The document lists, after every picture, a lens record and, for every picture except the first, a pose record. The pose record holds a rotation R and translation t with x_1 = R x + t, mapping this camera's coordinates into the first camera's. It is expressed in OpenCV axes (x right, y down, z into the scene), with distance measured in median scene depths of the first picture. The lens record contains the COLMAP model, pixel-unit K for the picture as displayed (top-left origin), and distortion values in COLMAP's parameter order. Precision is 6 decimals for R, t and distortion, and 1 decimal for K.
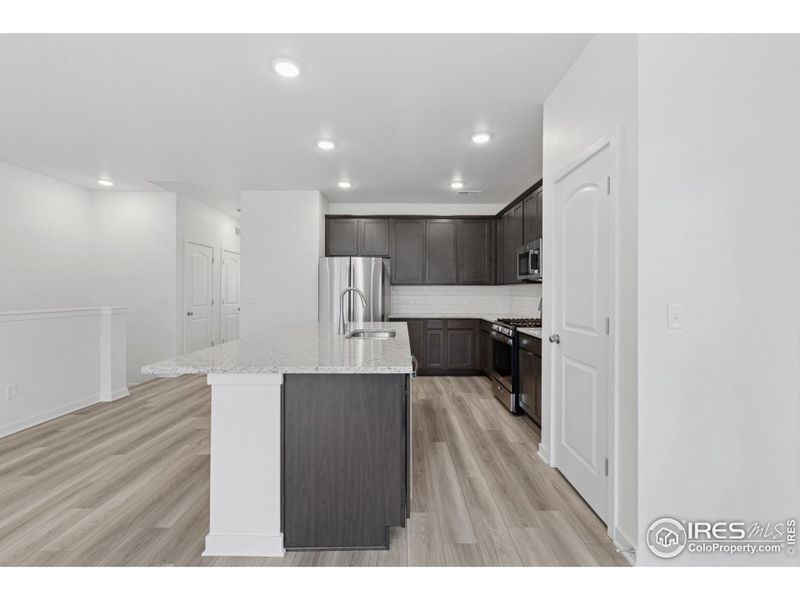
lens RADIAL K [[363.0, 0, 401.4], [0, 363.0, 295.0], [0, 0, 1]] dist [0.022898, 0.000164]
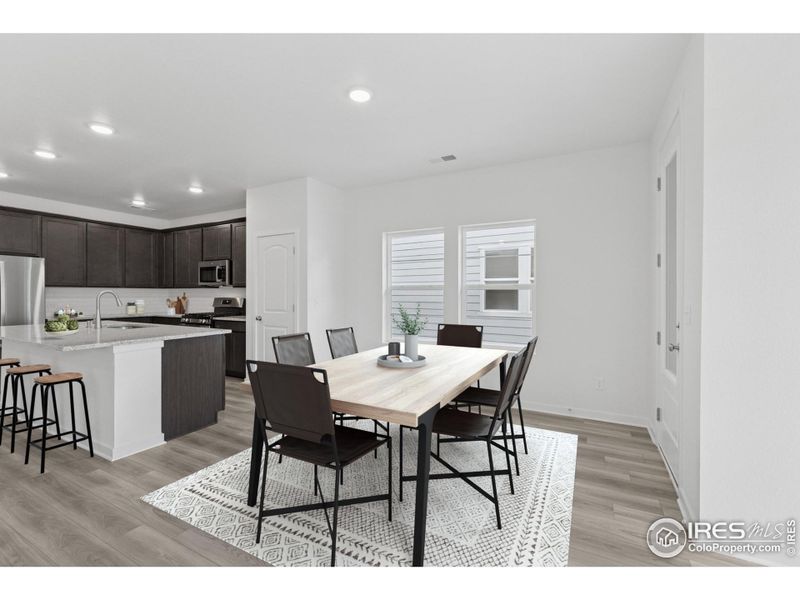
lens RADIAL K [[357.1, 0, 401.3], [0, 357.1, 293.1], [0, 0, 1]] dist [0.002571, 0.000129]
pose [[0.472503, 0.002094, 0.881327, -0.435663], [0.007264, 0.999954, -0.006271, 0.002029], [-0.881299, 0.009365, 0.472466, -0.273337]]
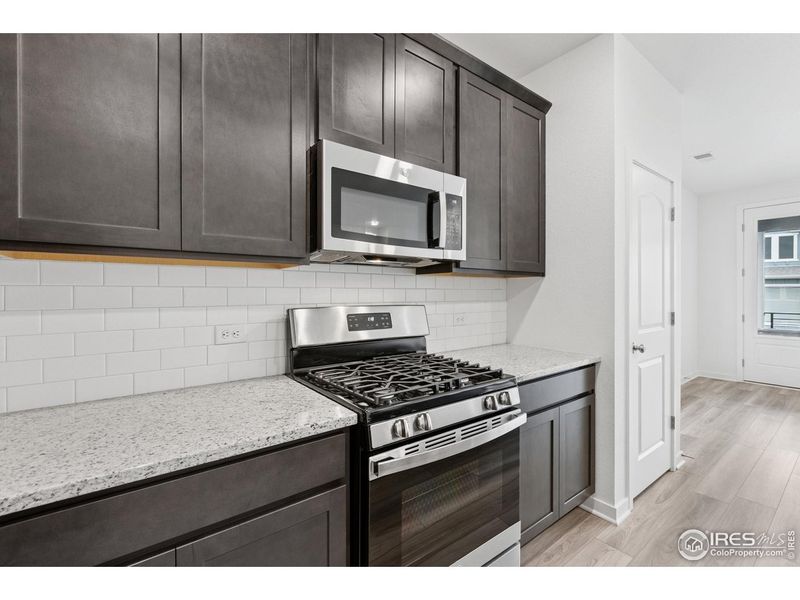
lens RADIAL K [[357.1, 0, 401.3], [0, 357.1, 293.1], [0, 0, 1]] dist [0.002571, 0.000129]
pose [[-0.607366, -0.004500, 0.794410, 0.047793], [0.005163, 0.999940, 0.009612, -0.008713], [-0.794405, 0.009940, -0.607306, 0.949815]]
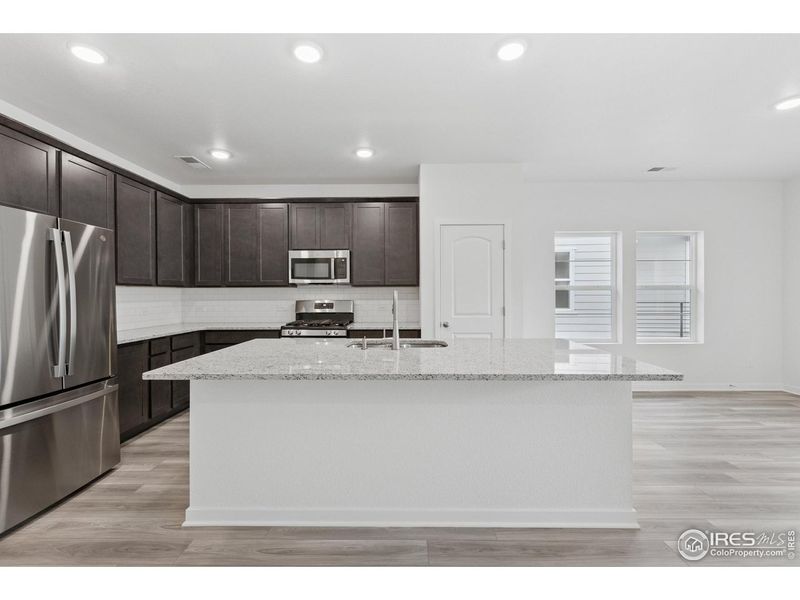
lens RADIAL K [[357.1, 0, 401.3], [0, 357.1, 293.1], [0, 0, 1]] dist [0.002571, 0.000129]
pose [[0.014645, -0.000926, 0.999892, -0.551528], [0.013408, 0.999910, 0.000730, -0.009674], [-0.999803, 0.013396, 0.014656, 0.572579]]
